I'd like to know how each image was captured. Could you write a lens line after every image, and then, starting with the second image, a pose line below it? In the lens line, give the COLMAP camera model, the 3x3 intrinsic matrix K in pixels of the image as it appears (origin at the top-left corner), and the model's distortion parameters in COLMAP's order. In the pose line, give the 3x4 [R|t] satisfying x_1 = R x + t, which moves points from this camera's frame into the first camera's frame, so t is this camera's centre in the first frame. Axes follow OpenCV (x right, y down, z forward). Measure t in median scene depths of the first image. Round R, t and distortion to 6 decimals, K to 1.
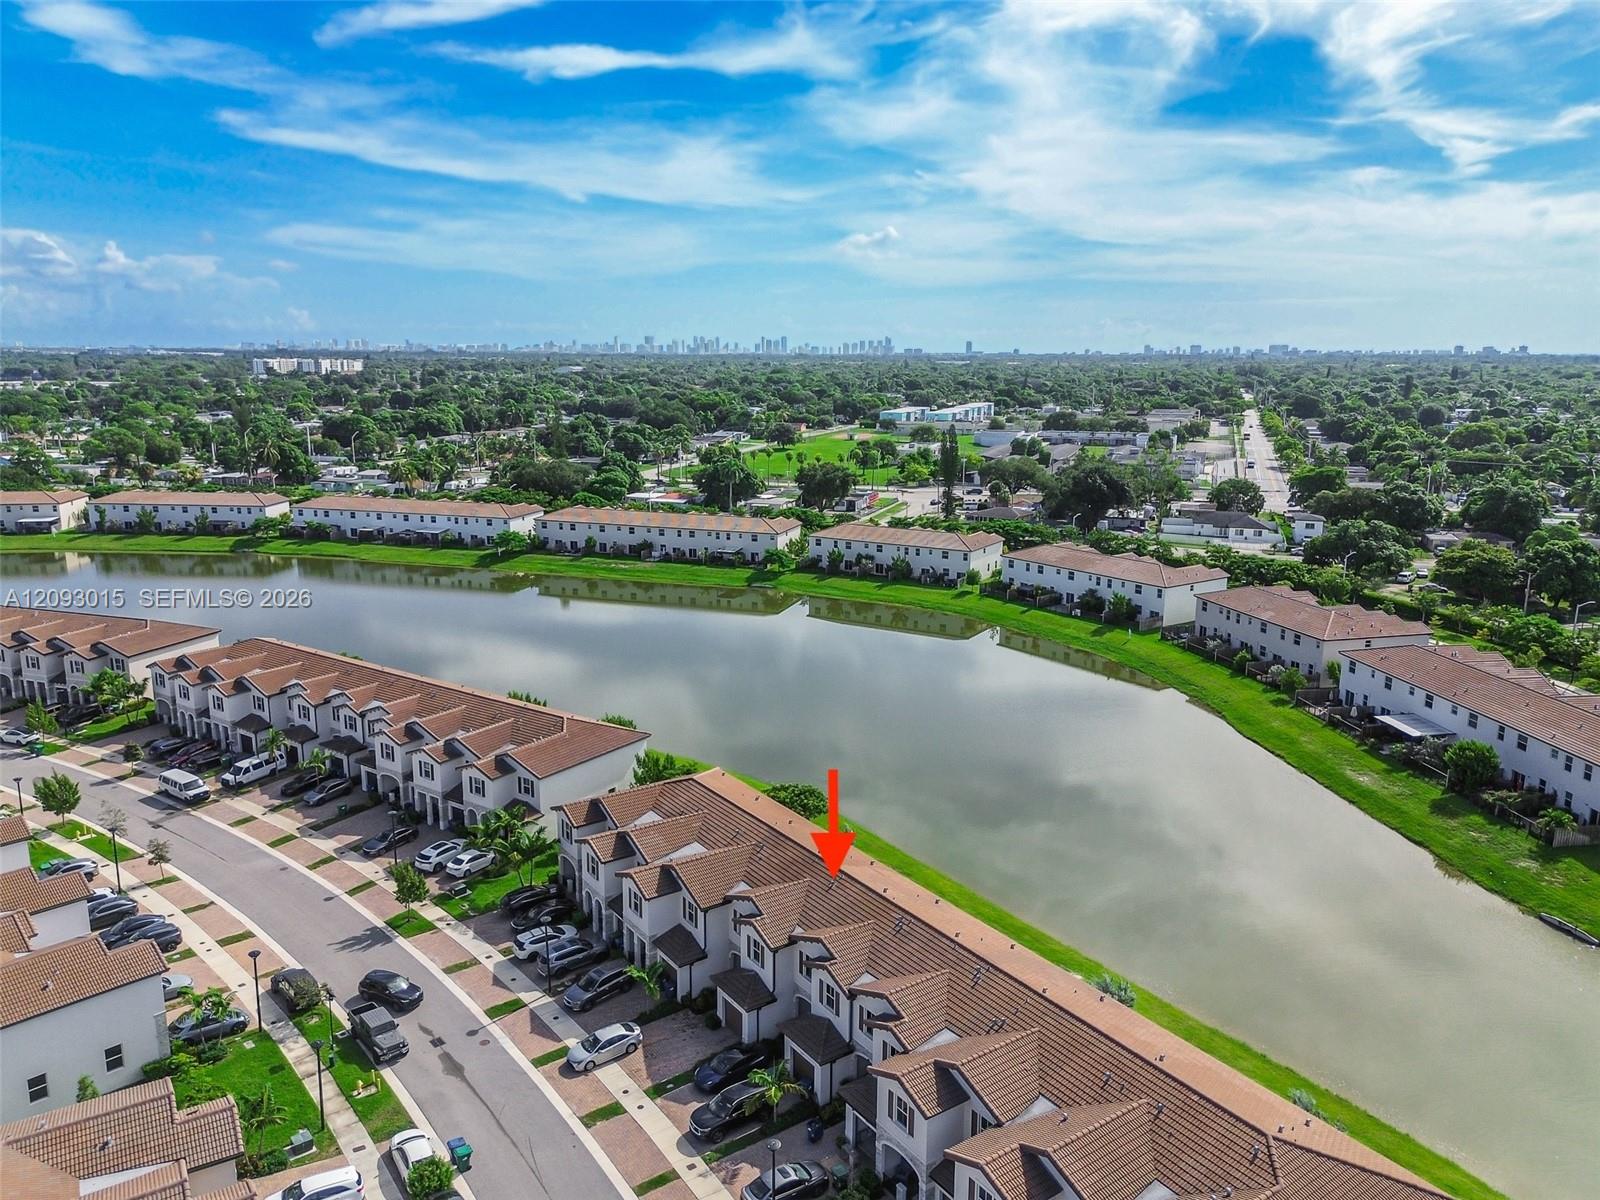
lens RADIAL K [[1153.5, 0, 796.5], [0, 1153.5, 598.6], [0, 0, 1]] dist [0.049307, -0.040412]
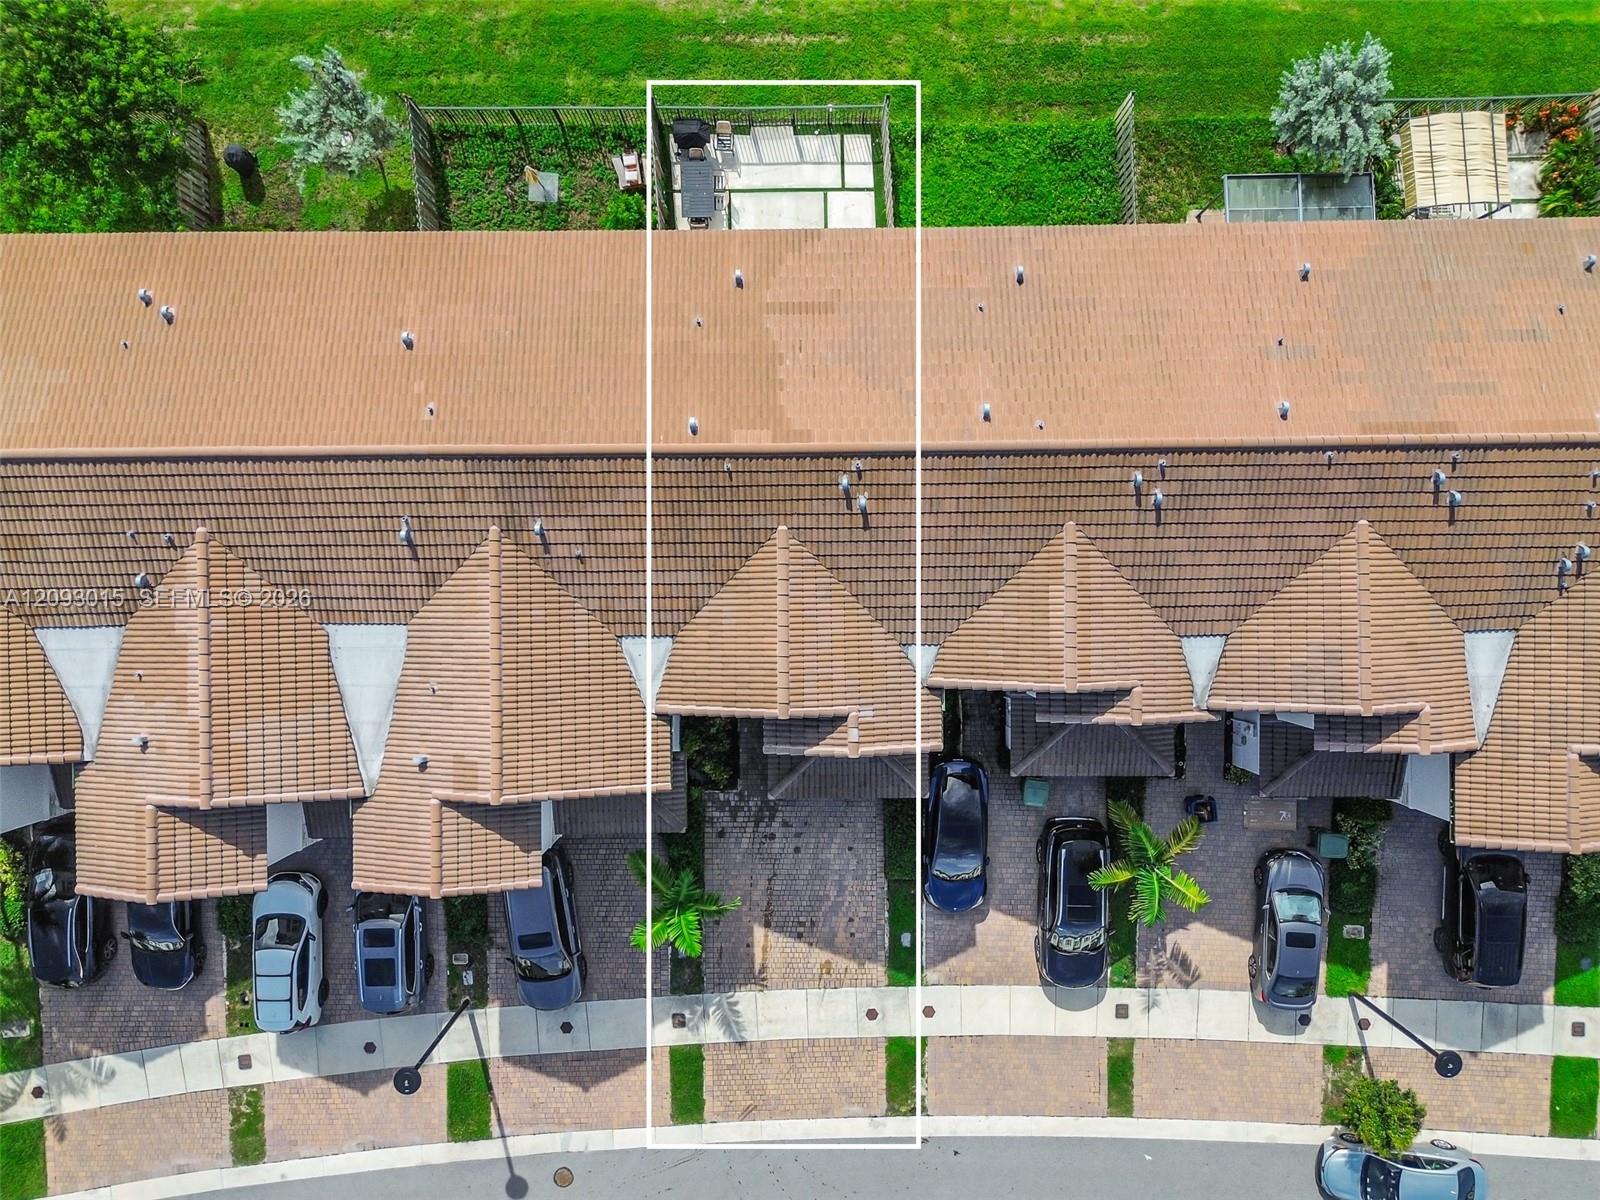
lens RADIAL K [[1153.5, 0, 796.5], [0, 1153.5, 598.6], [0, 0, 1]] dist [0.049307, -0.040412]
pose [[0.556047, -0.831058, -0.012408, -0.001049], [0.179695, 0.105628, 0.978035, -0.076378], [-0.811493, -0.546064, 0.208071, 0.648162]]
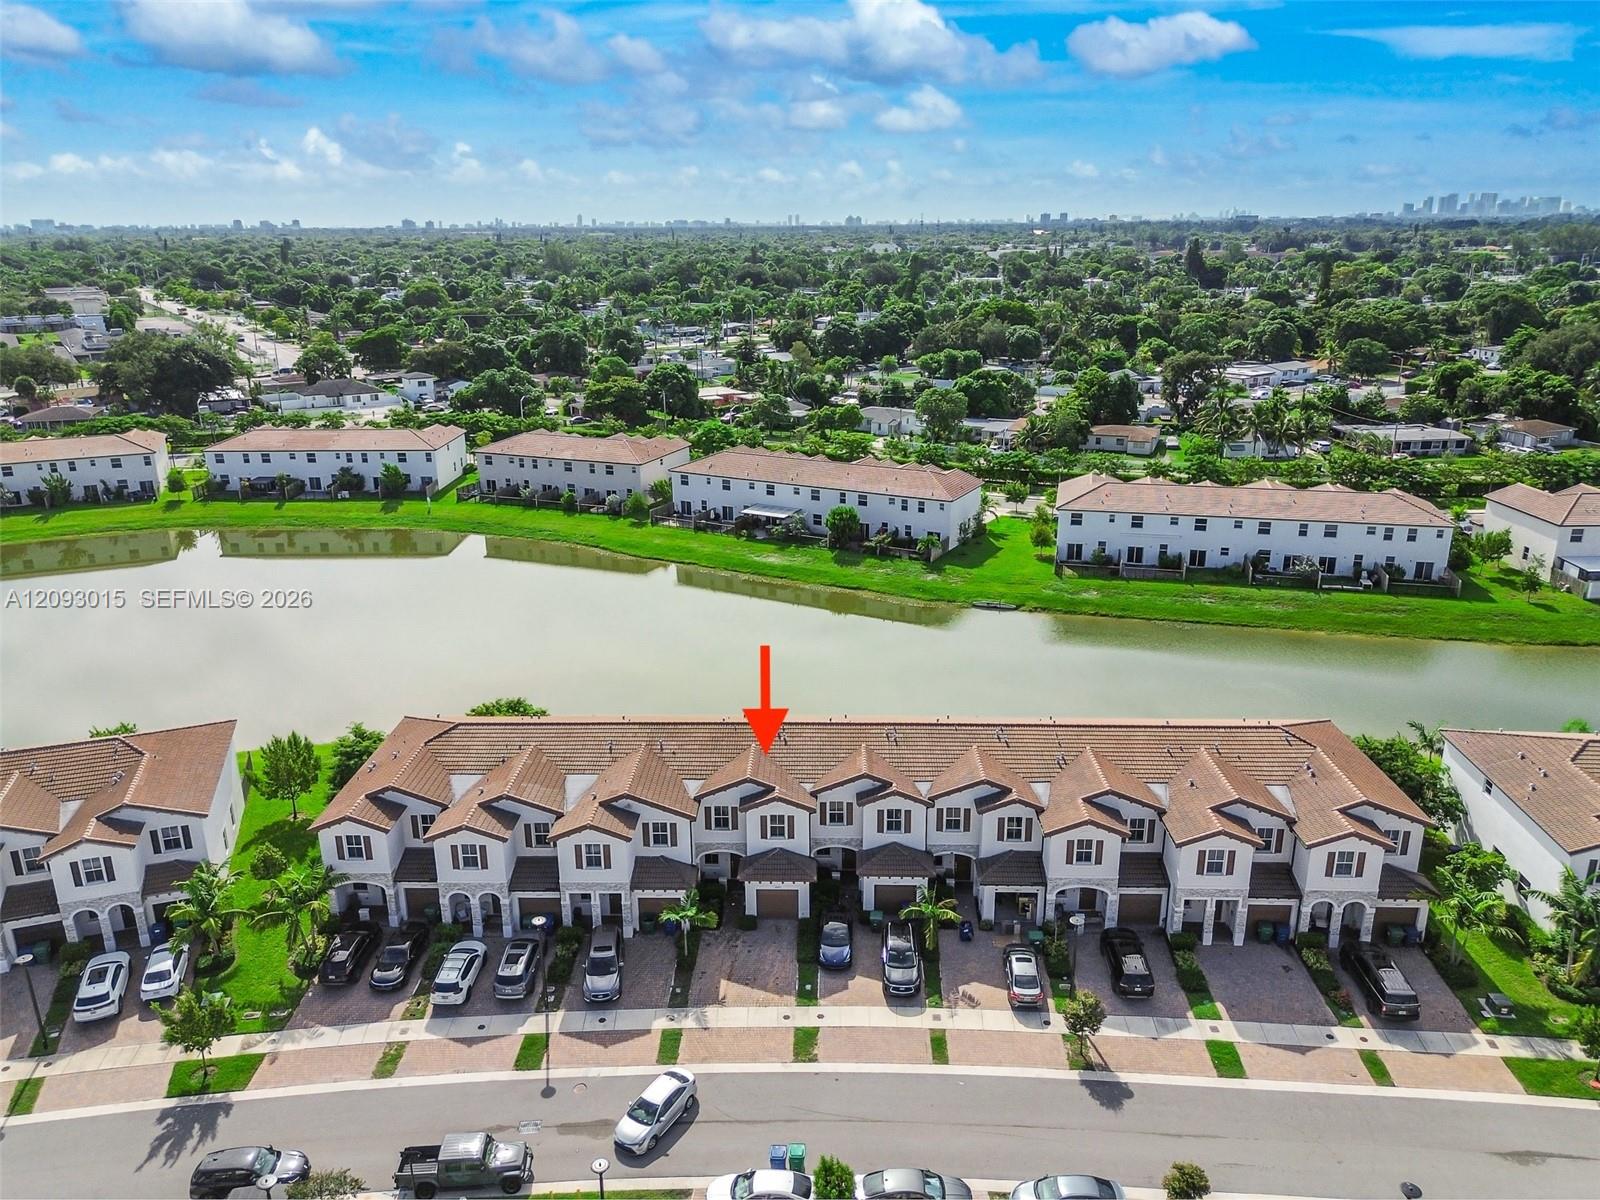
lens RADIAL K [[1129.6, 0, 796.3], [0, 1129.6, 600.1], [0, 0, 1]] dist [0.079904, -0.085571]
pose [[0.587950, -0.262801, 0.765017, -0.457852], [0.180508, 0.964530, 0.192610, -0.029622], [-0.788500, 0.024847, 0.614533, 0.288315]]
